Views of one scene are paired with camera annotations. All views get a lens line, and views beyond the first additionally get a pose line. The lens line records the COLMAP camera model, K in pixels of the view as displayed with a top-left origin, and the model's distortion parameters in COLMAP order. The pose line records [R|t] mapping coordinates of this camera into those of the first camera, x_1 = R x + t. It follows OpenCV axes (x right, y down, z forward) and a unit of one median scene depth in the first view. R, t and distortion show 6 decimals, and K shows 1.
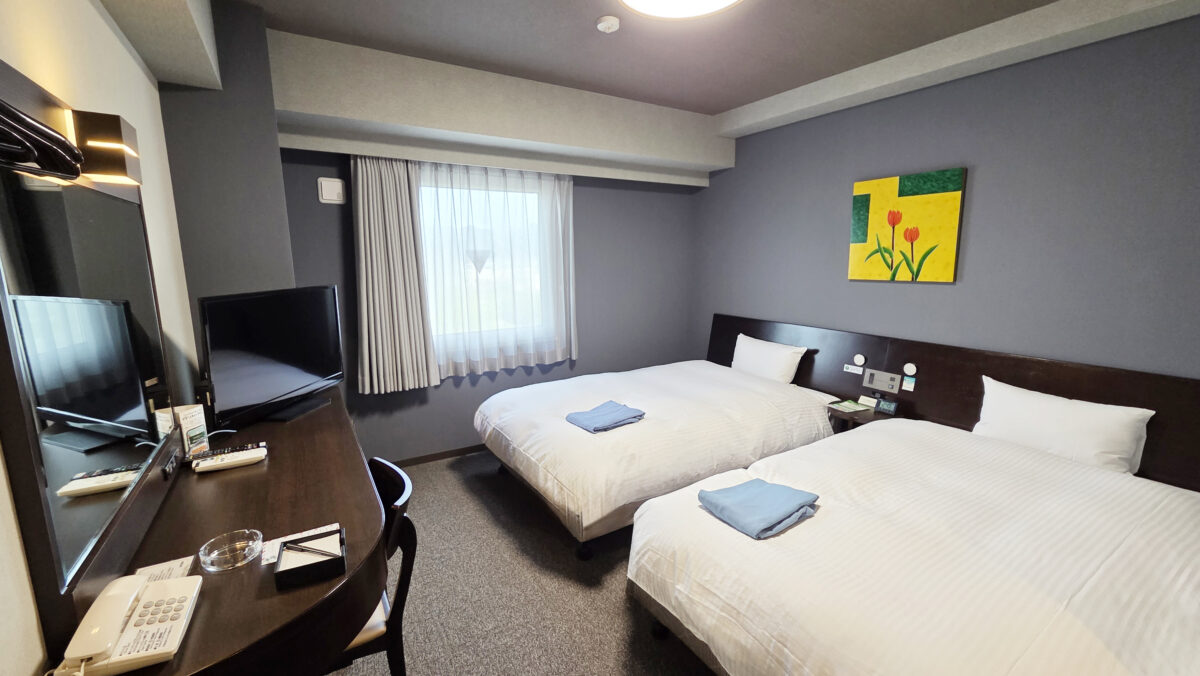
lens RADIAL K [[486.7, 0, 603.6], [0, 486.7, 332.0], [0, 0, 1]] dist [-0.000746, 0.000005]
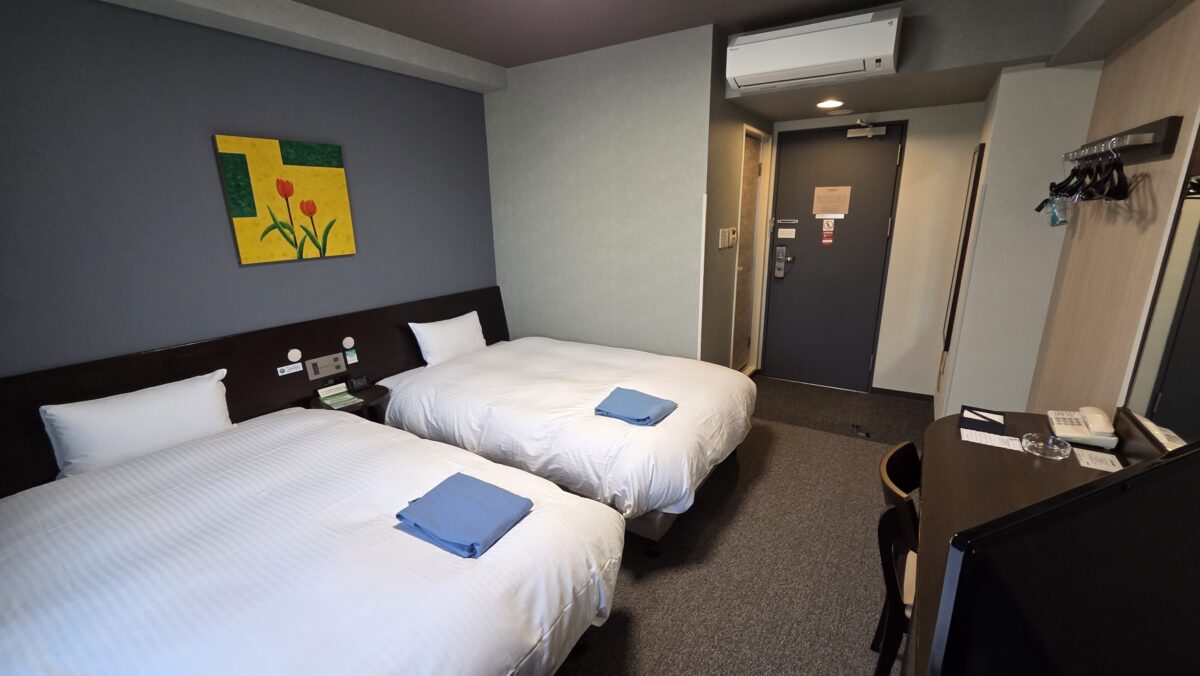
lens RADIAL K [[486.7, 0, 603.6], [0, 486.7, 332.0], [0, 0, 1]] dist [-0.000746, 0.000005]
pose [[-0.417461, -0.211778, 0.883672, -0.480464], [0.159175, 0.940385, 0.300566, -0.163310], [-0.894645, 0.266133, -0.358864, 0.872716]]
